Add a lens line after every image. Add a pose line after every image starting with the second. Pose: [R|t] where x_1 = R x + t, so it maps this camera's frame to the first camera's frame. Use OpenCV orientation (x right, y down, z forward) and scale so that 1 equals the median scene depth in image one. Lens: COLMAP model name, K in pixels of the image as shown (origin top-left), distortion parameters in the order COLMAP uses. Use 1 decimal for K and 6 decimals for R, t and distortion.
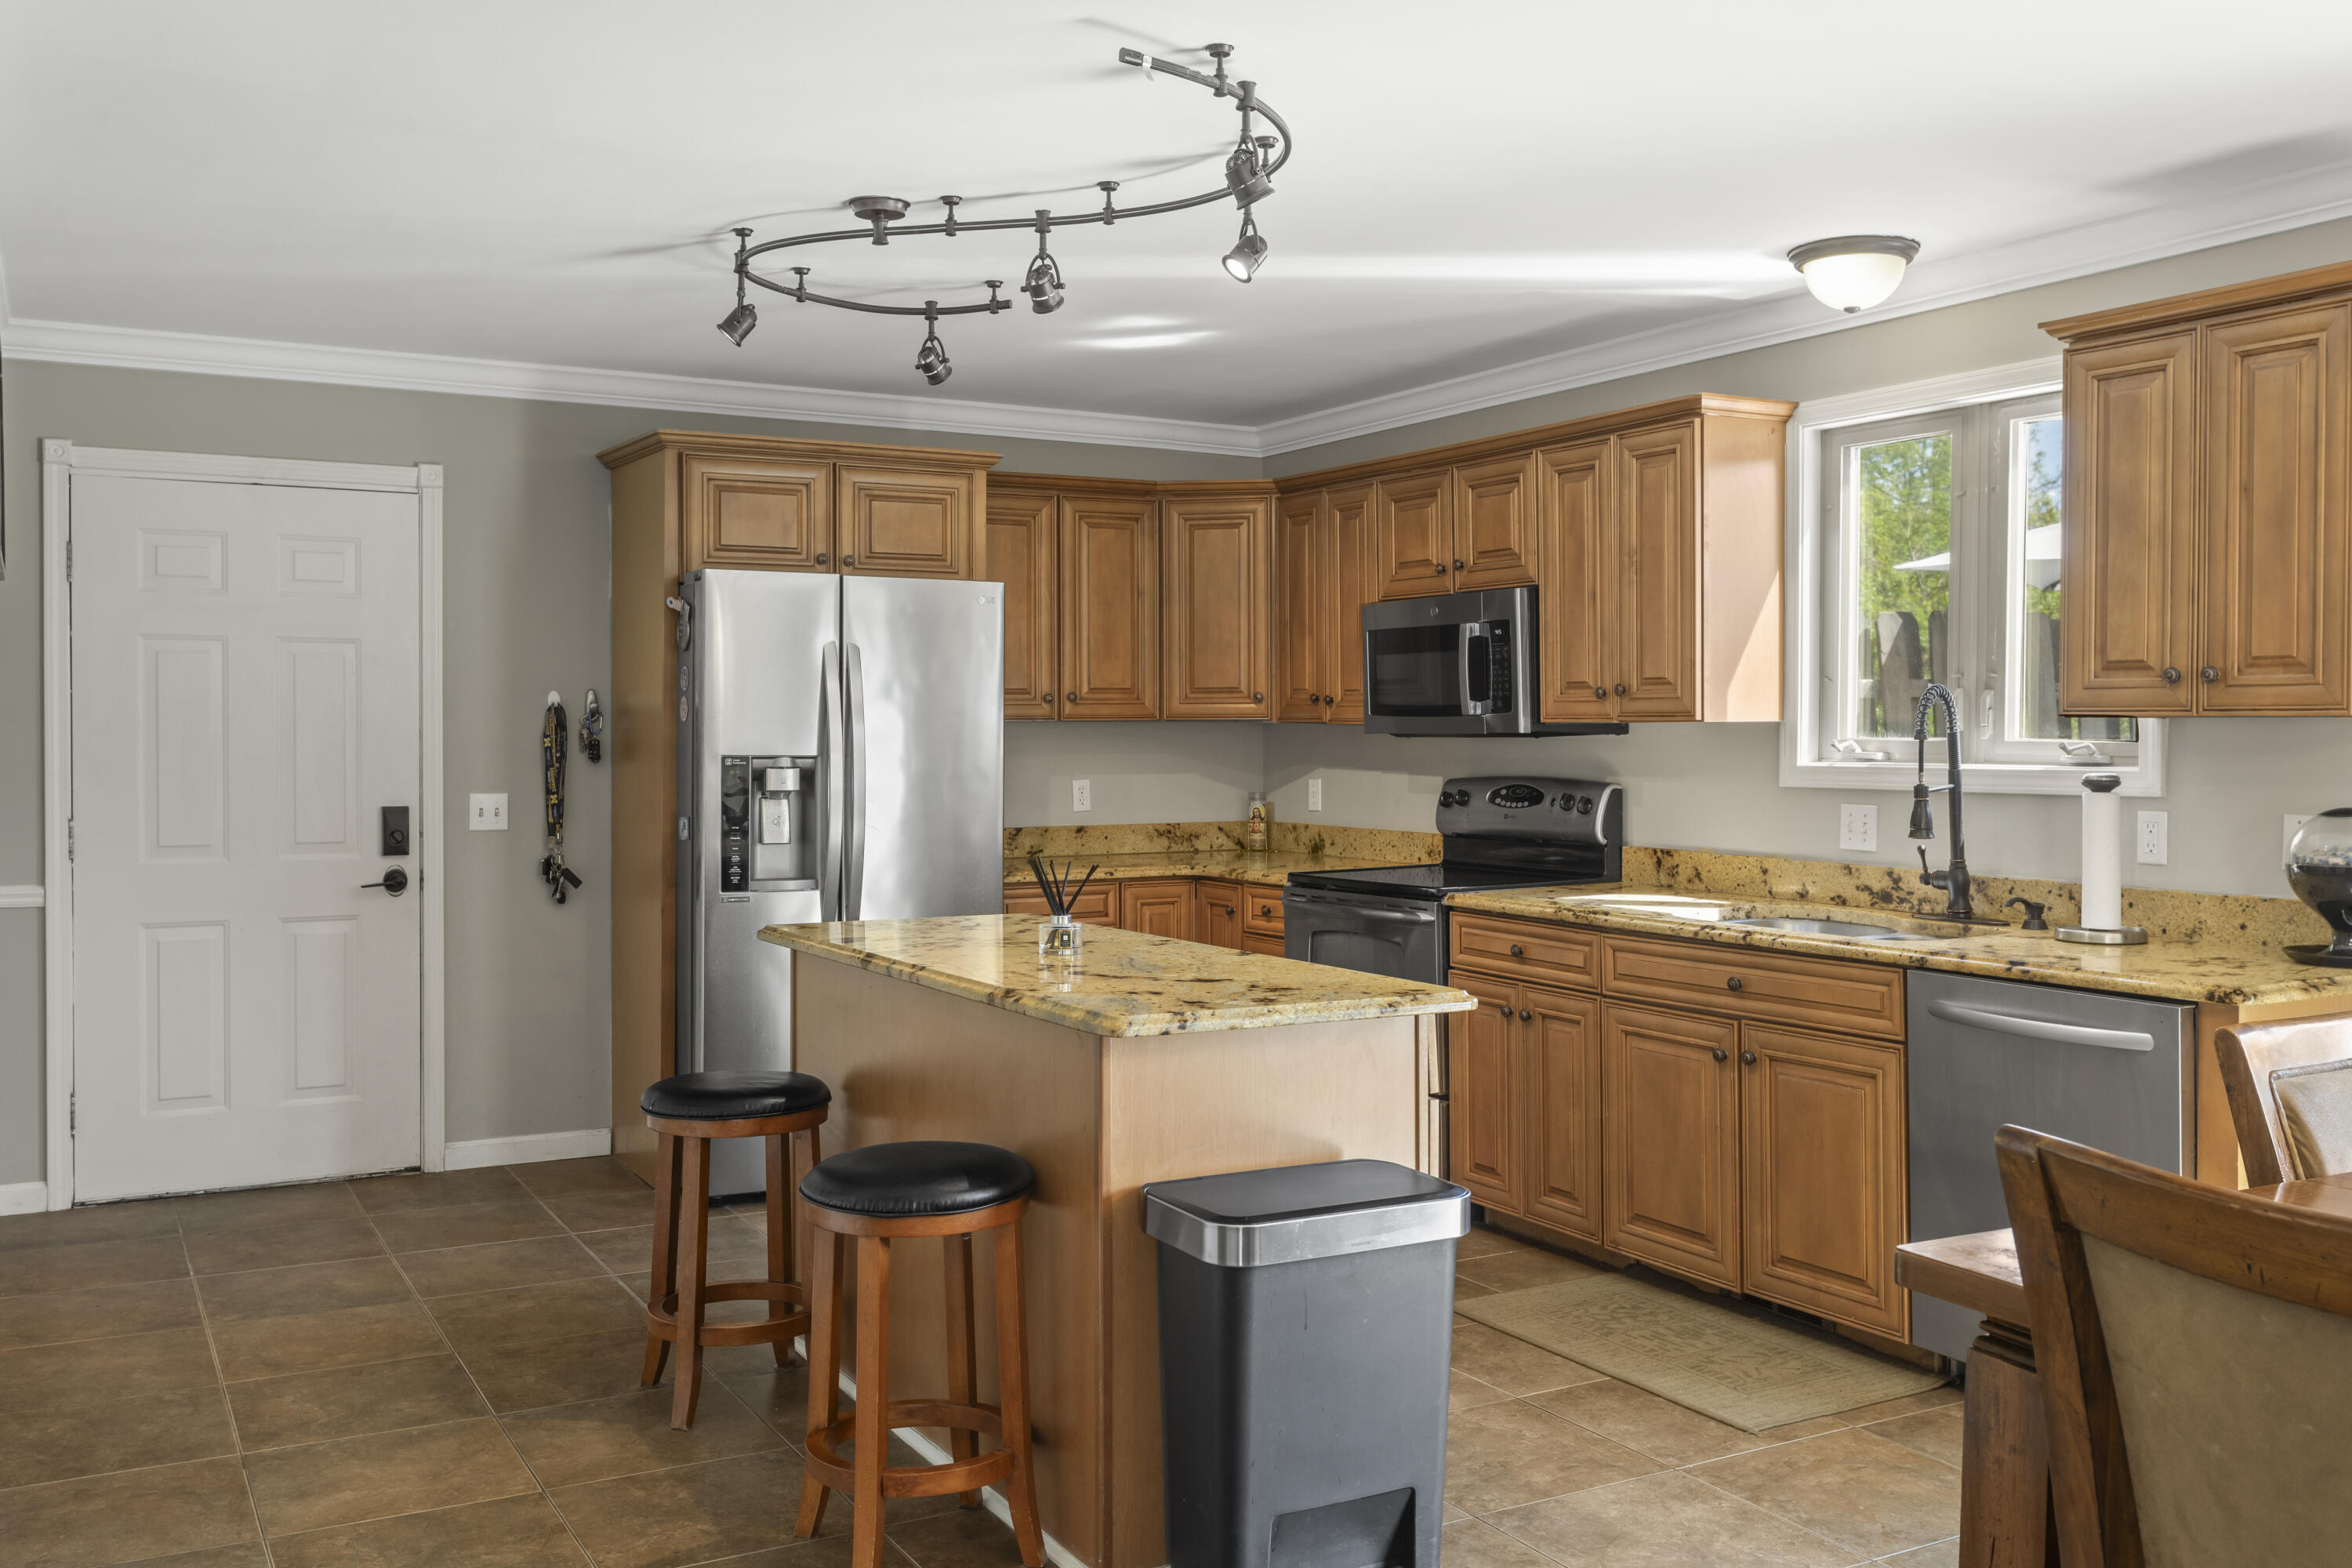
lens RADIAL K [[2128.7, 0, 1170.9], [0, 2128.7, 739.8], [0, 0, 1]] dist [0.005654, -0.002683]
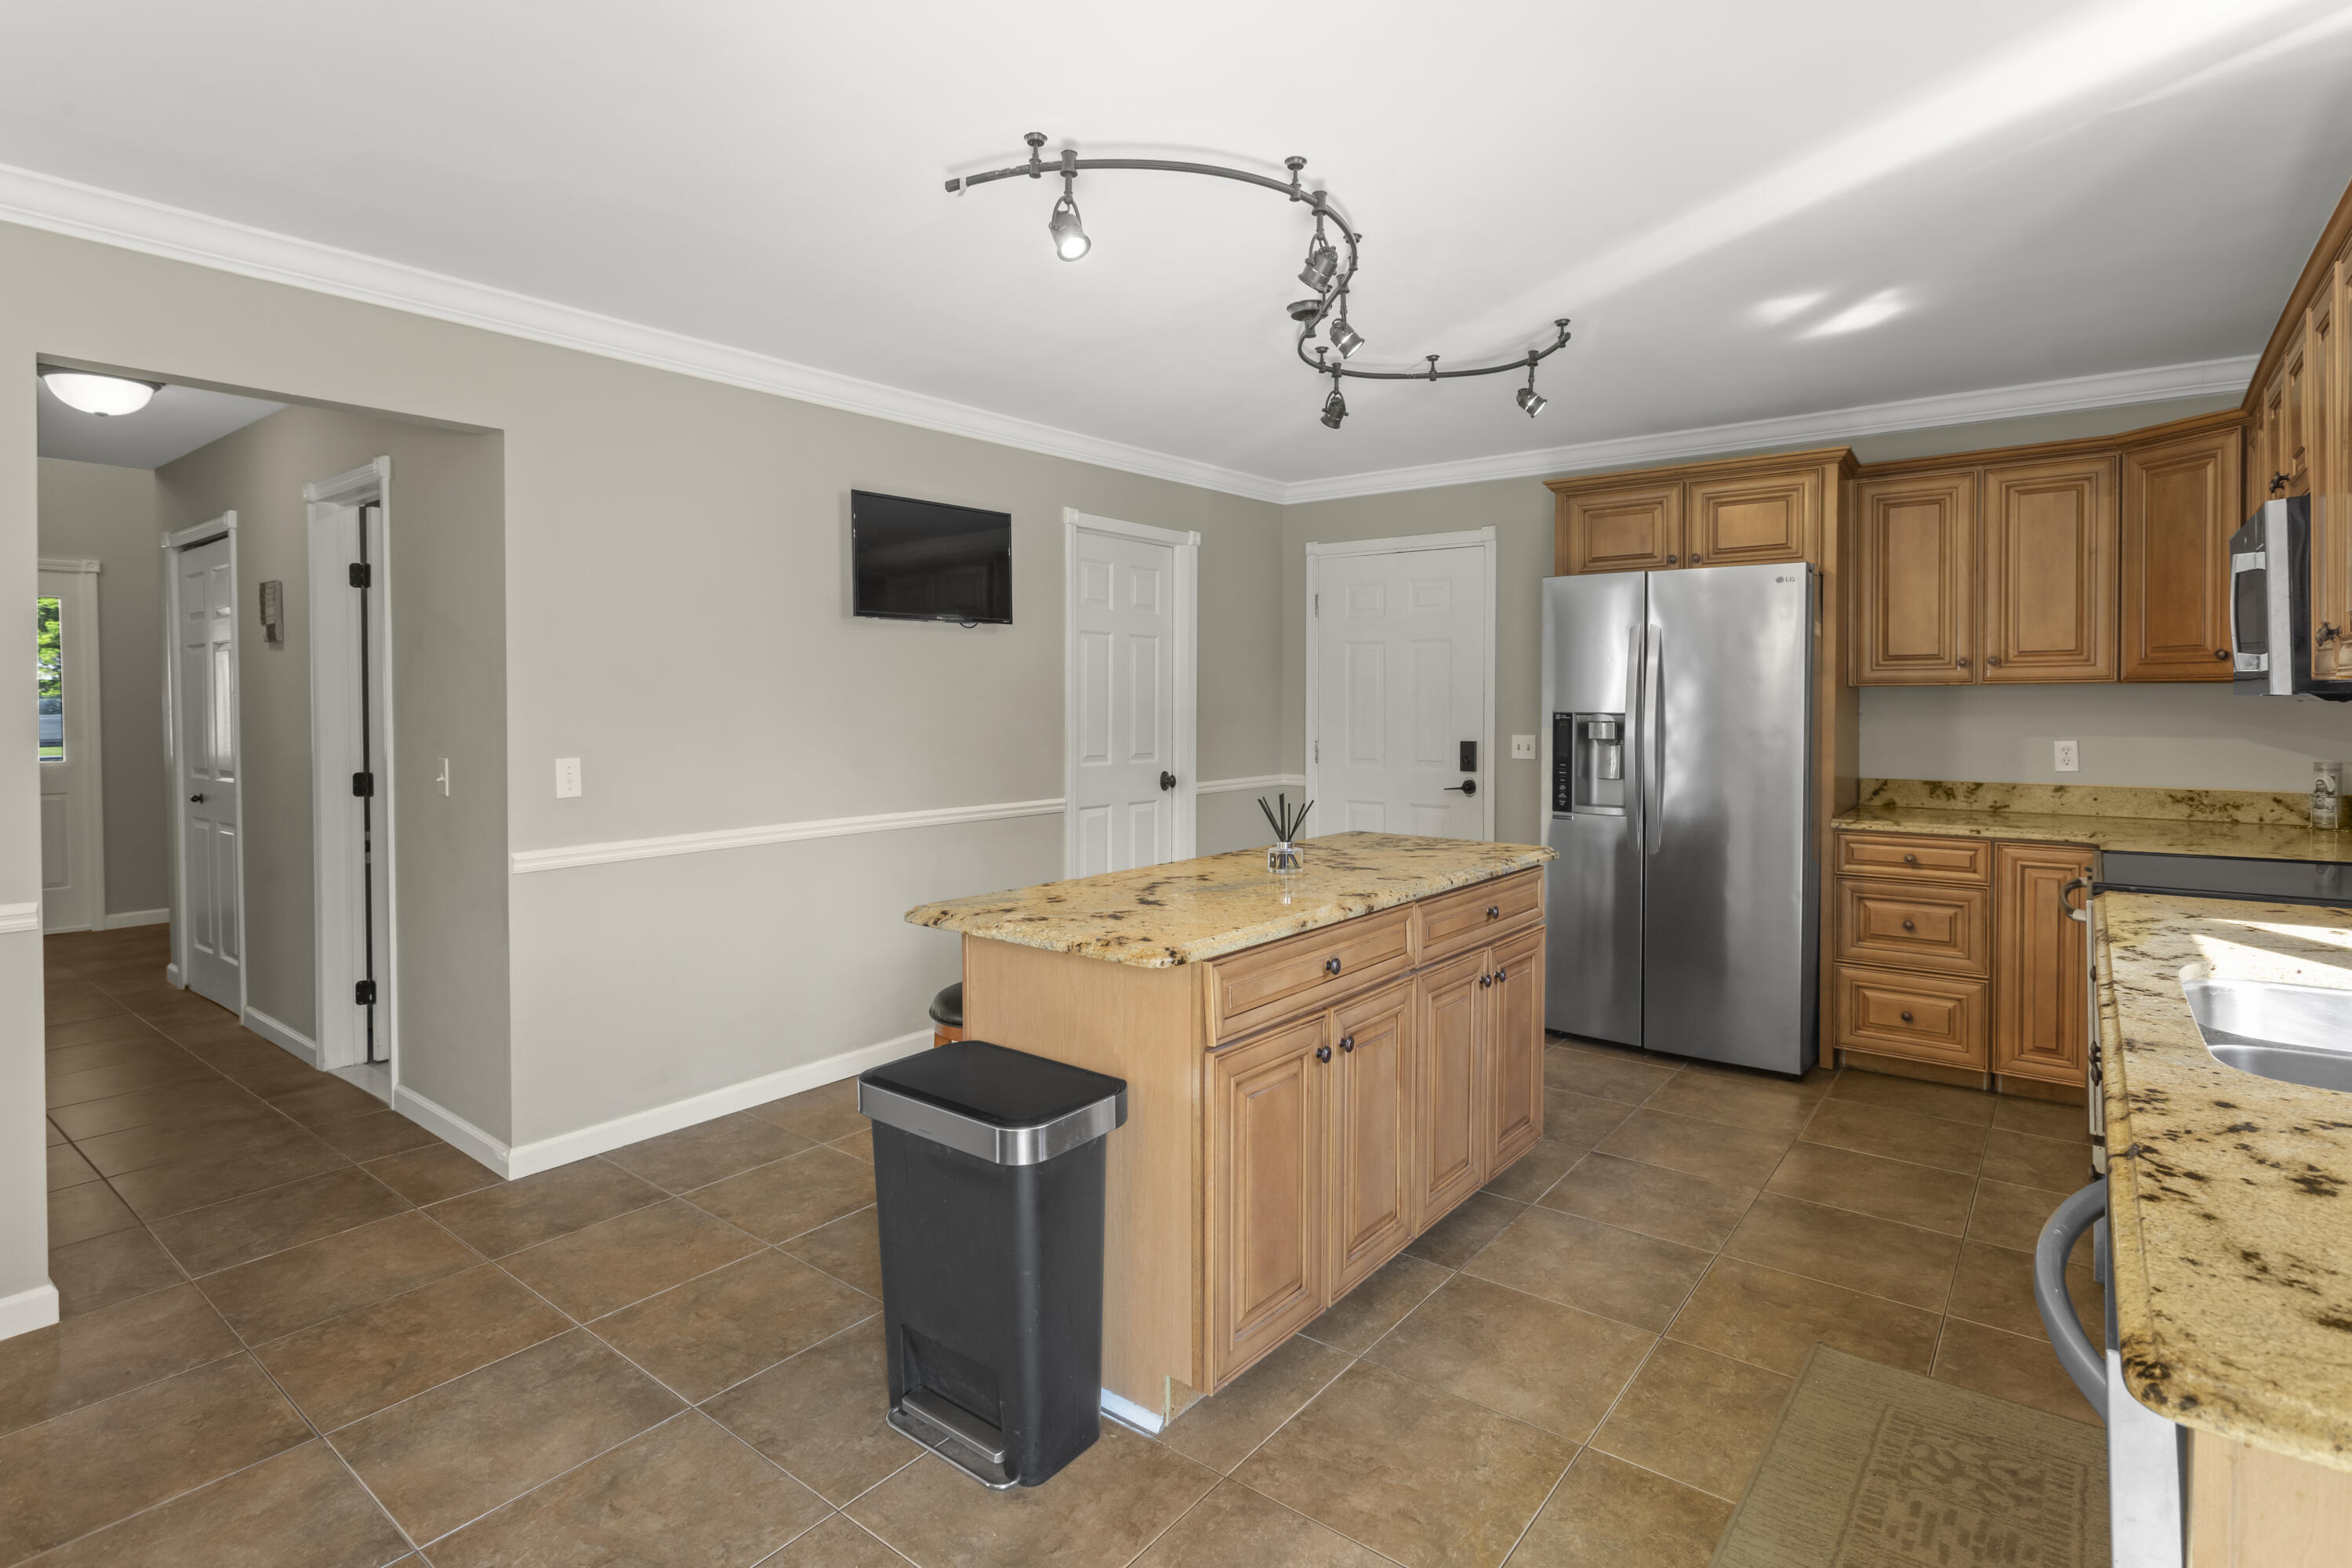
lens RADIAL K [[1158.0, 0, 1119.7], [0, 1158.0, 713.0], [0, 0, 1]] dist [0.000437, 0.000776]
pose [[0.364617, 0.013255, -0.931063, 0.379648], [-0.001570, 0.999906, 0.013620, -0.001703], [0.931156, -0.003505, 0.364604, 0.456100]]
